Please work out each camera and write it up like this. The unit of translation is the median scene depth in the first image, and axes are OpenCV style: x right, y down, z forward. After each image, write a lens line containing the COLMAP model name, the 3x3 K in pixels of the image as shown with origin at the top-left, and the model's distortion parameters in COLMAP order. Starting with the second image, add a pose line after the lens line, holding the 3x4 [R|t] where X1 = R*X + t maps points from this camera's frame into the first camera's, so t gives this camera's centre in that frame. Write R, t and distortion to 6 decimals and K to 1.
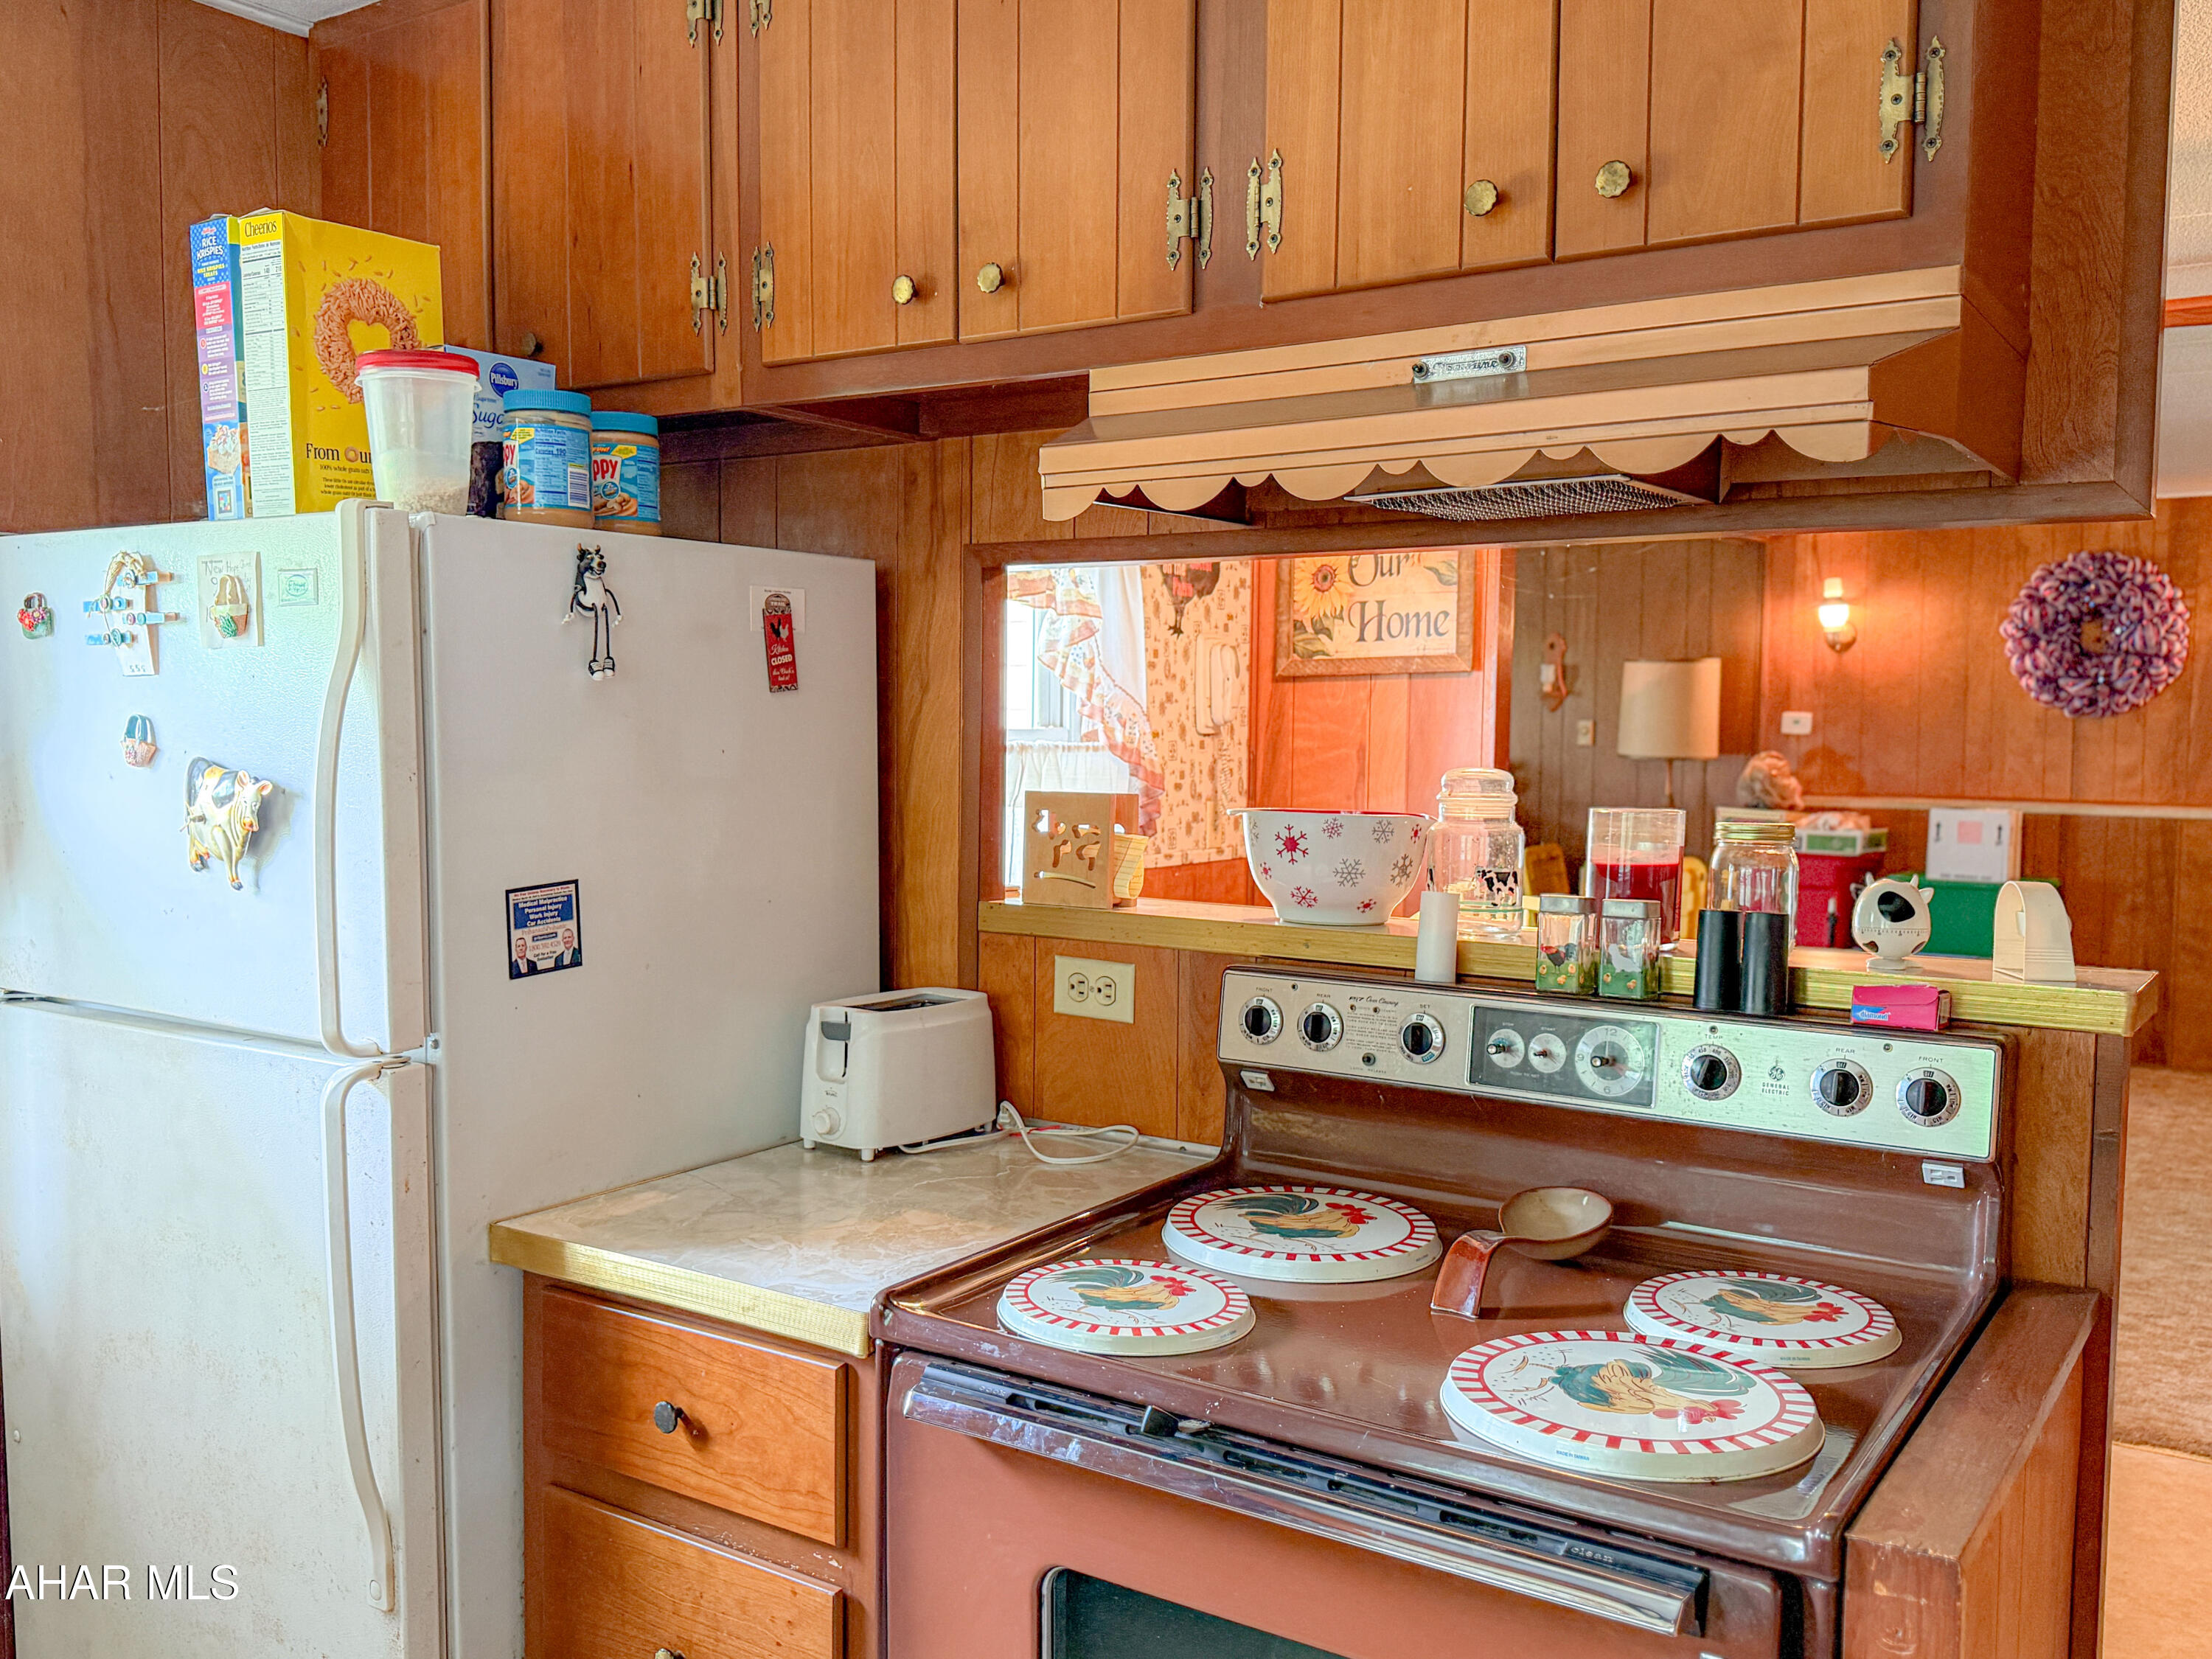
lens RADIAL K [[1846.4, 0, 1098.3], [0, 1846.4, 825.4], [0, 0, 1]] dist [0.123293, -0.207848]
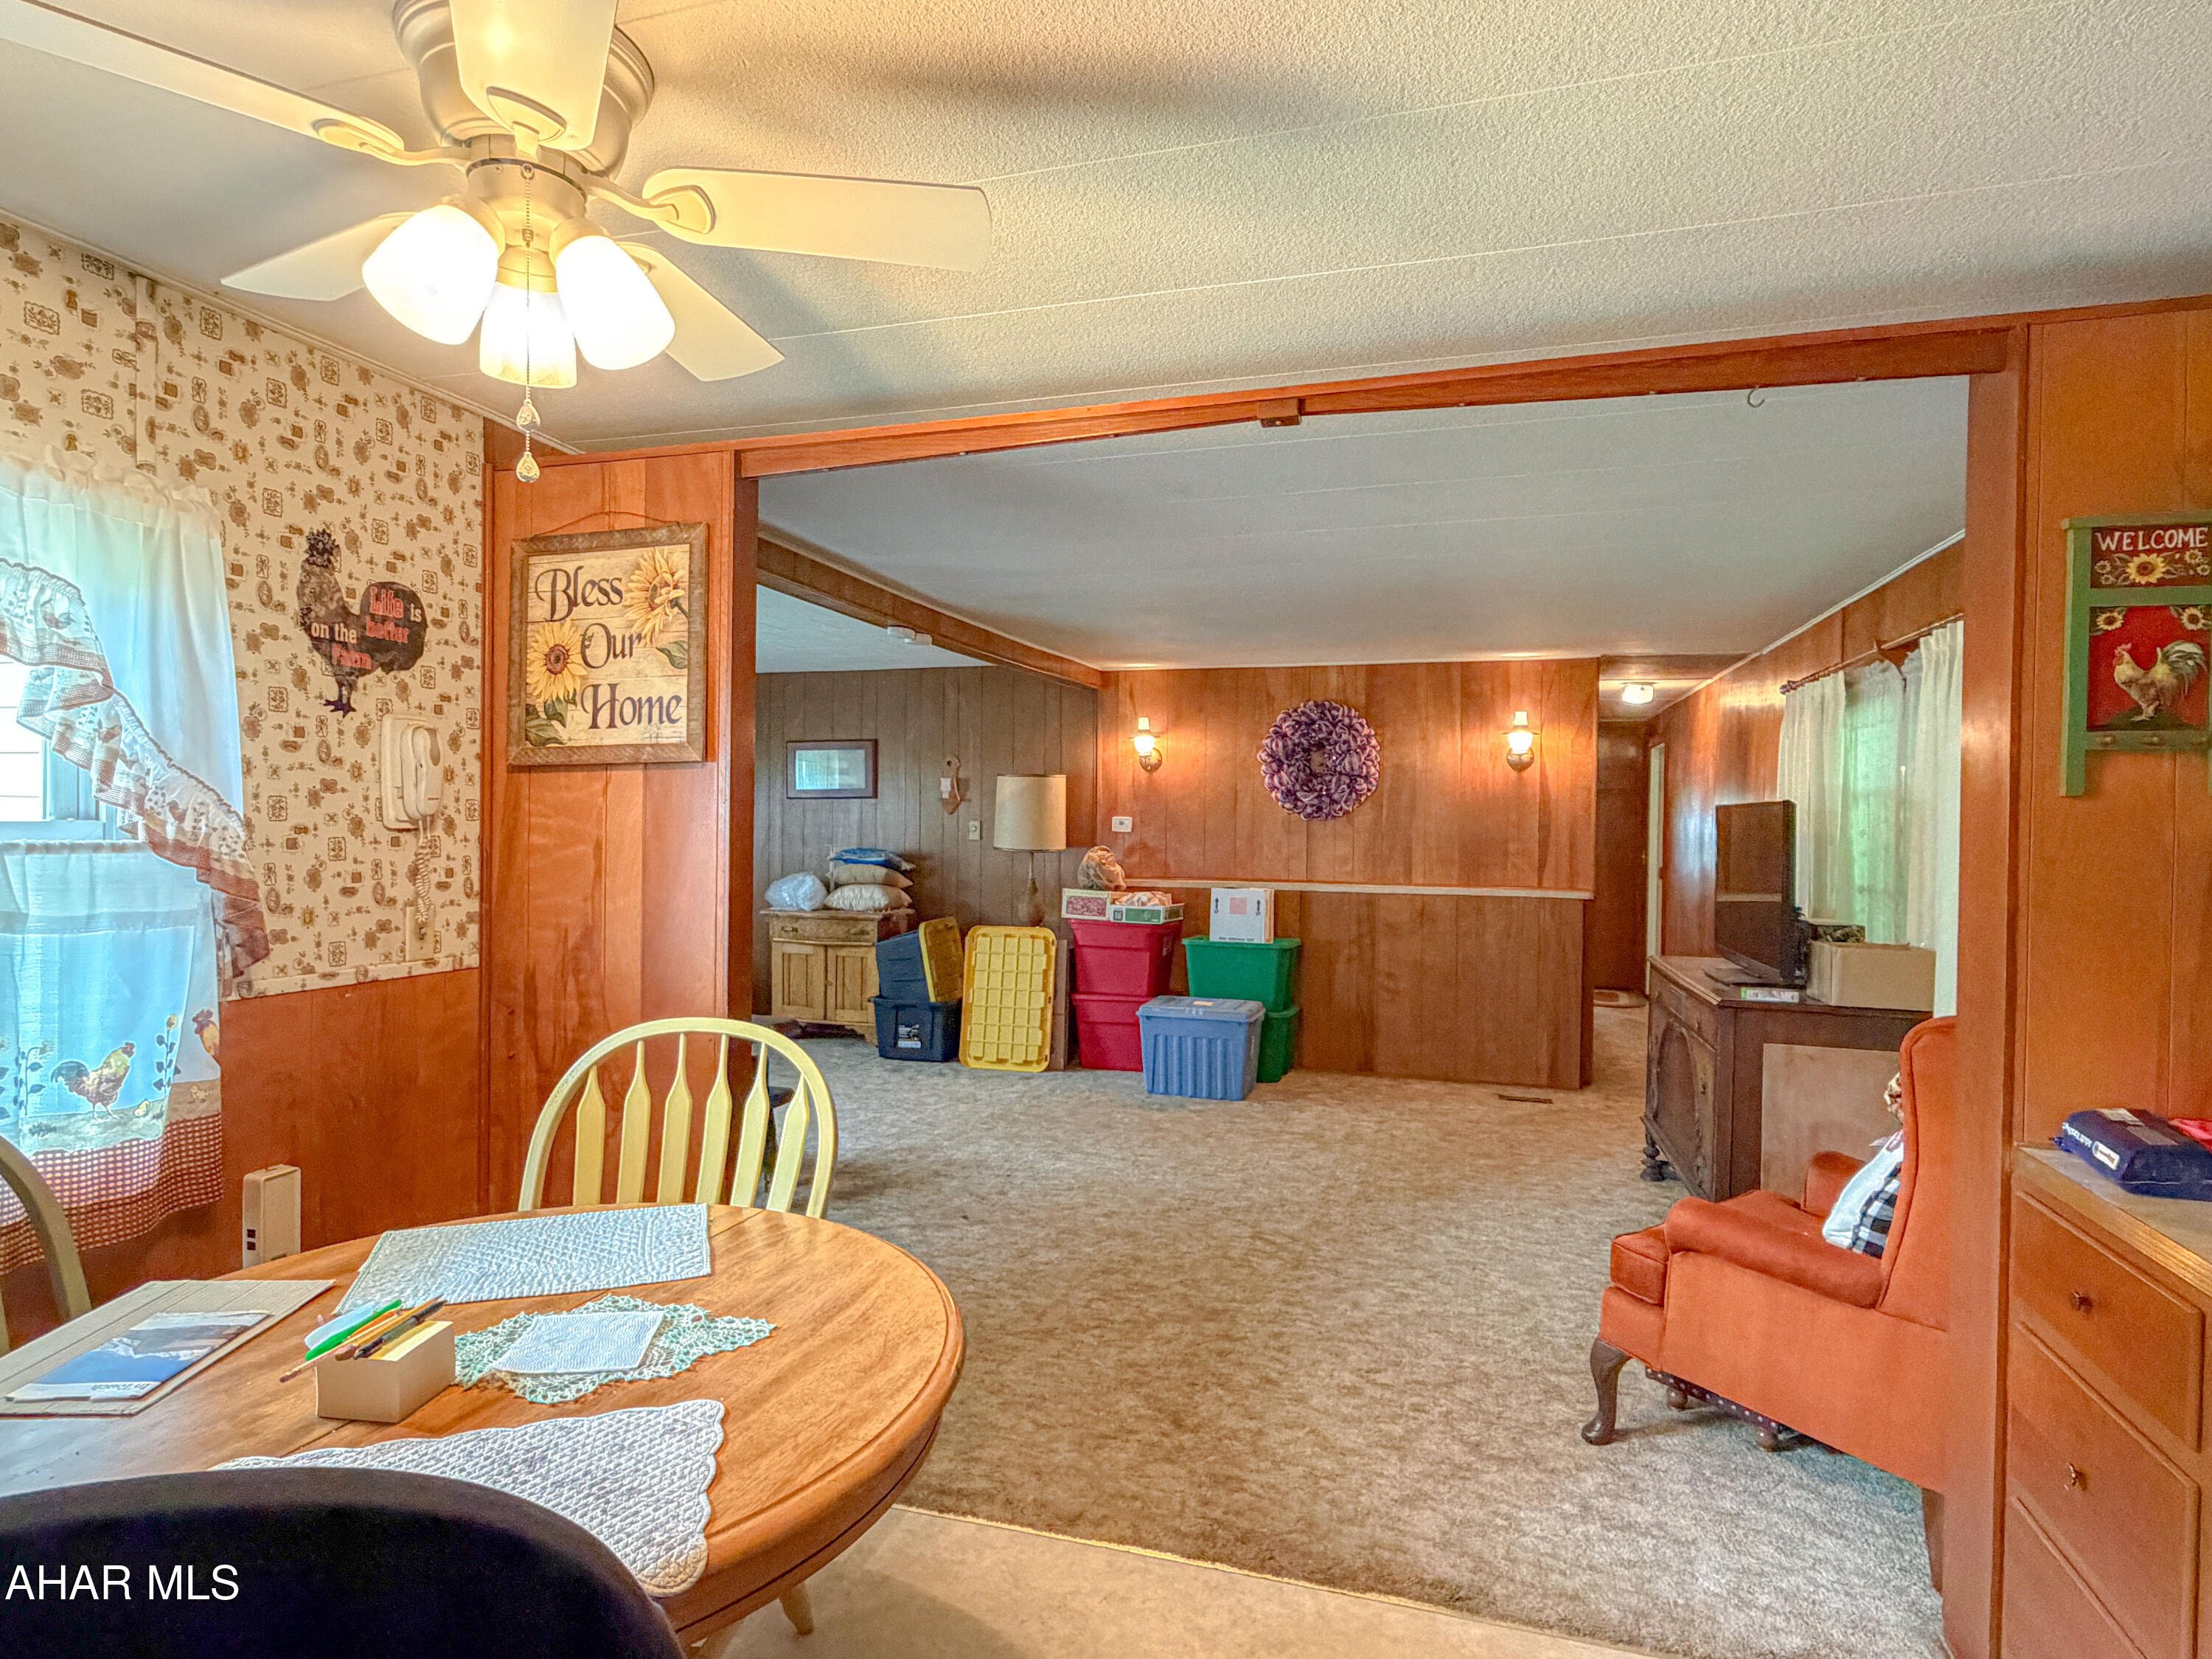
lens RADIAL K [[1162.0, 0, 1106.0], [0, 1162.0, 829.5], [0, 0, 1]] dist [0.004177, -0.000751]
pose [[0.956495, 0.001142, 0.291745, 0.210367], [0.013802, 0.998696, -0.049157, -0.017528], [-0.291421, 0.051045, 0.955232, 0.372589]]
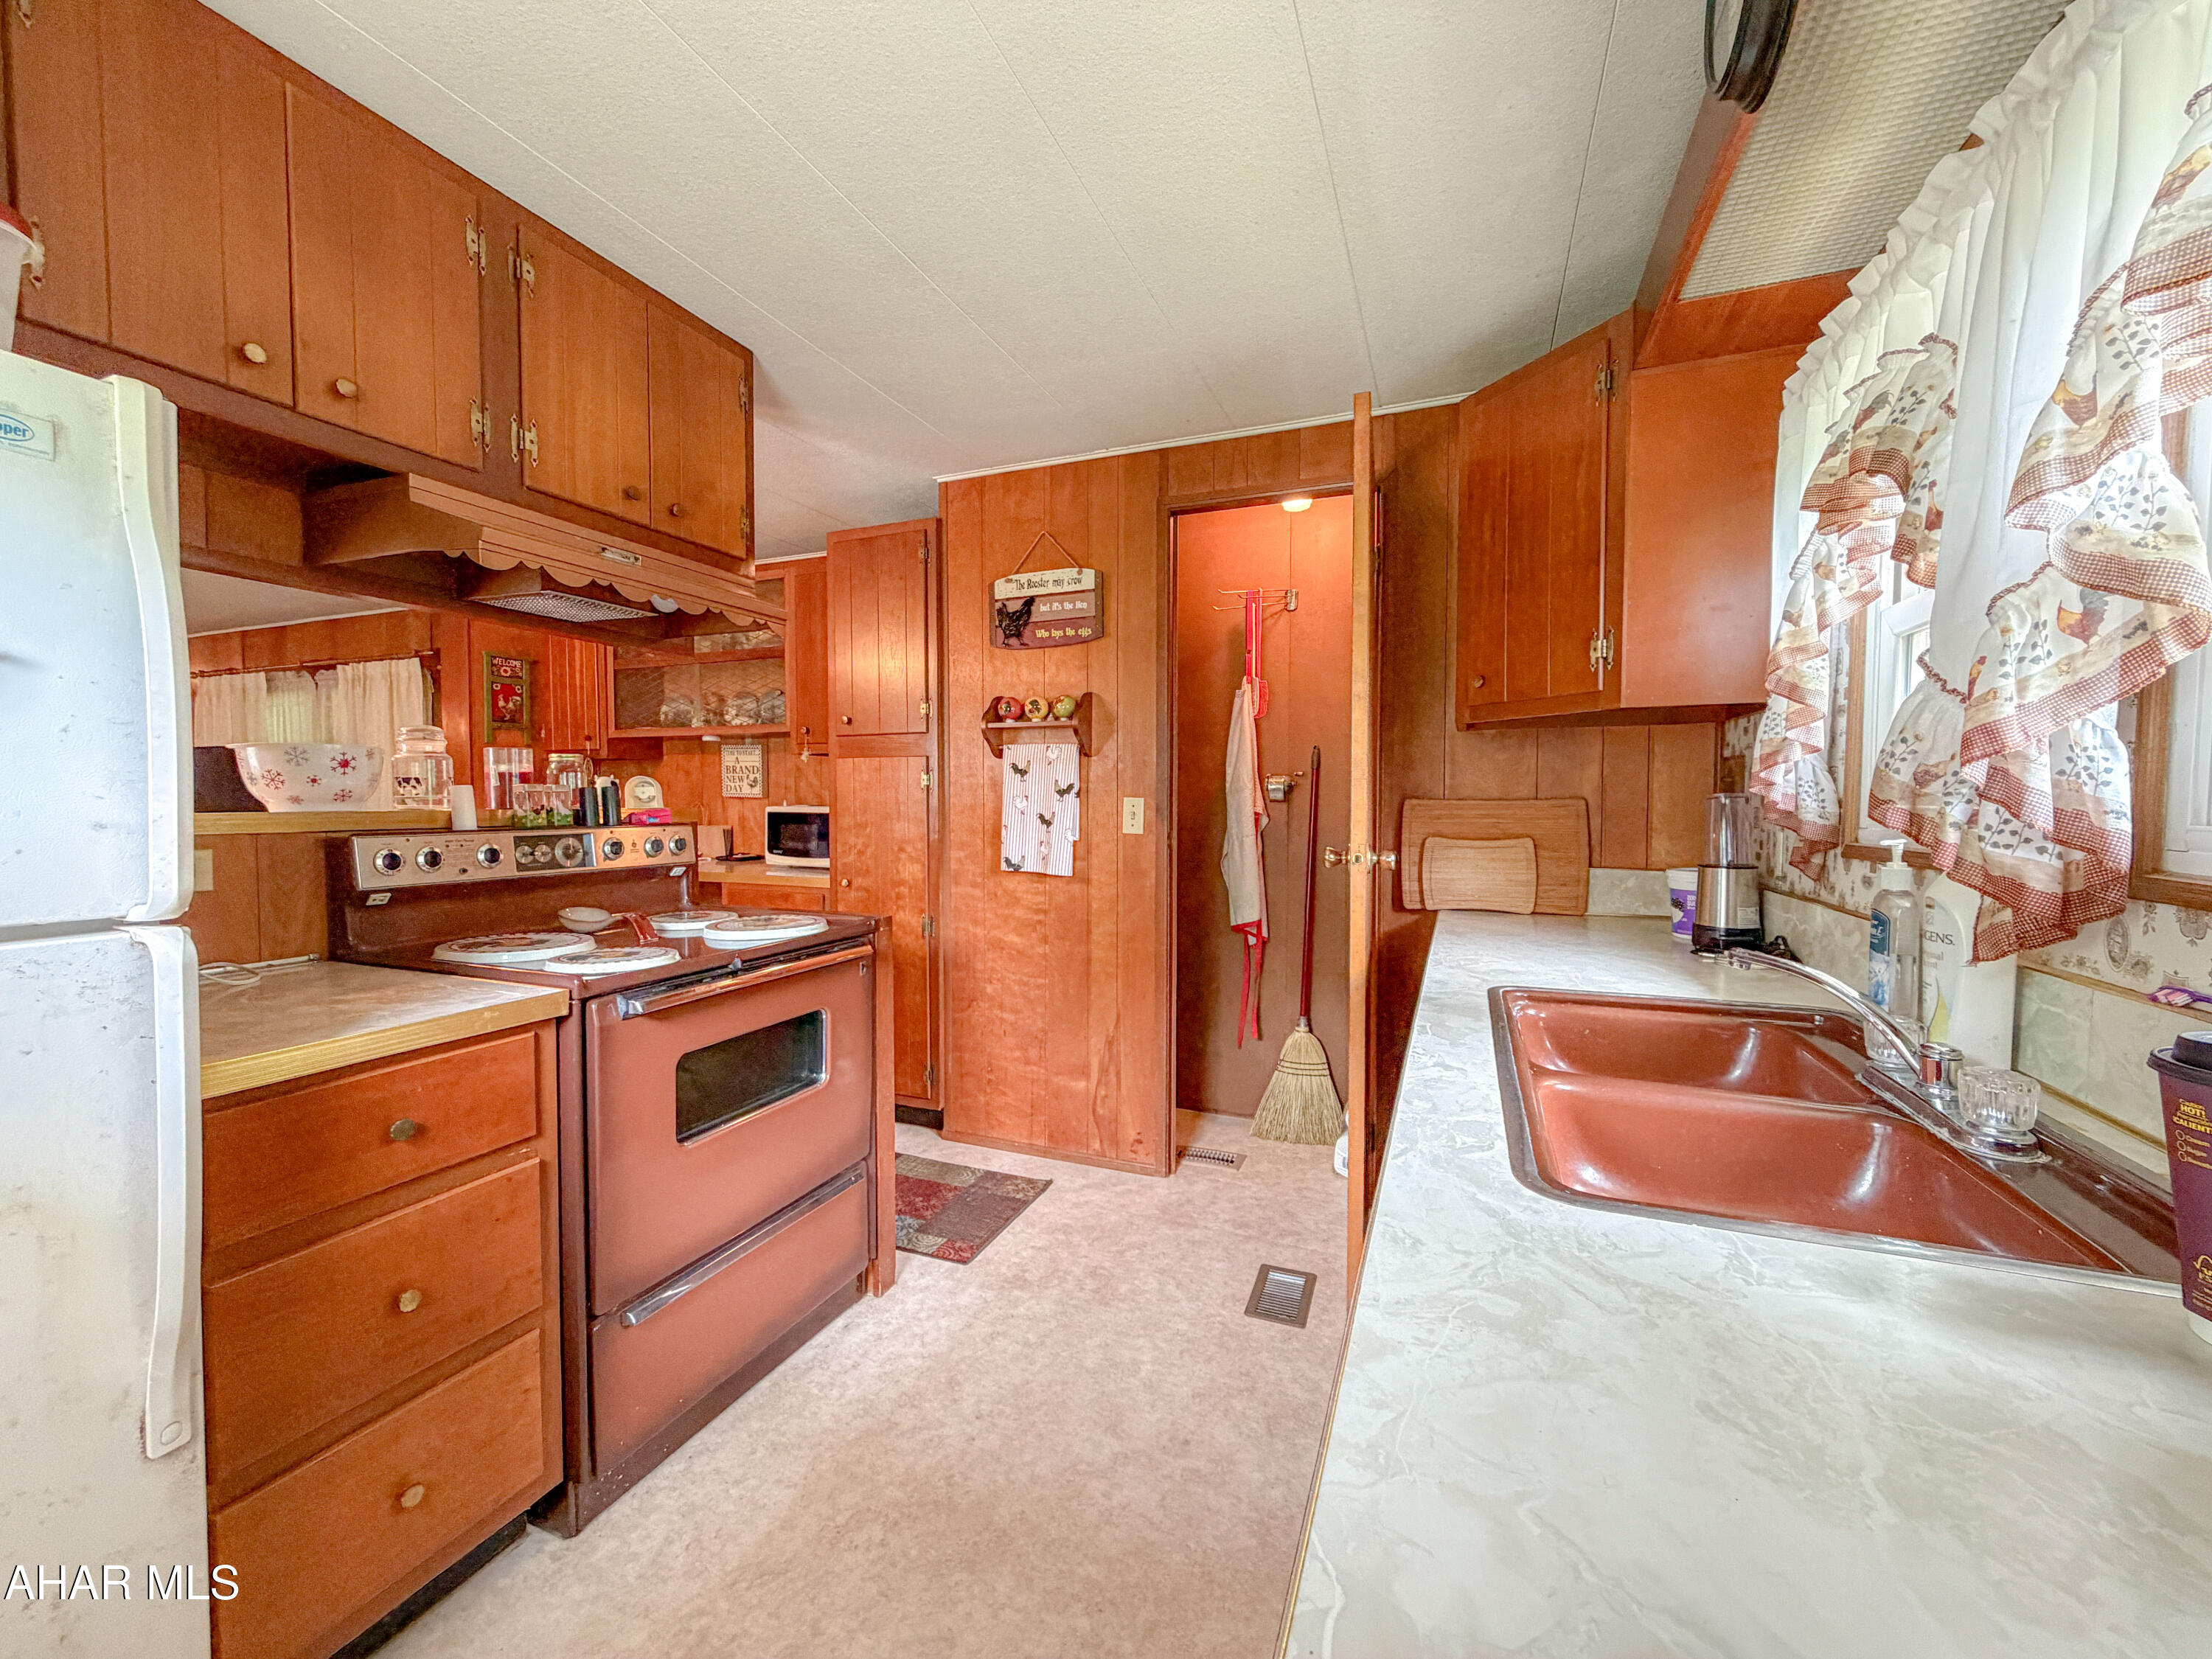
lens RADIAL K [[894.4, 0, 1101.6], [0, 894.4, 828.5], [0, 0, 1]] dist [0.000752, -0.000042]
pose [[-0.214424, -0.038935, 0.975964, -0.402784], [0.055201, 0.997125, 0.051907, 0.031062], [-0.975180, 0.065004, -0.211658, 0.241427]]
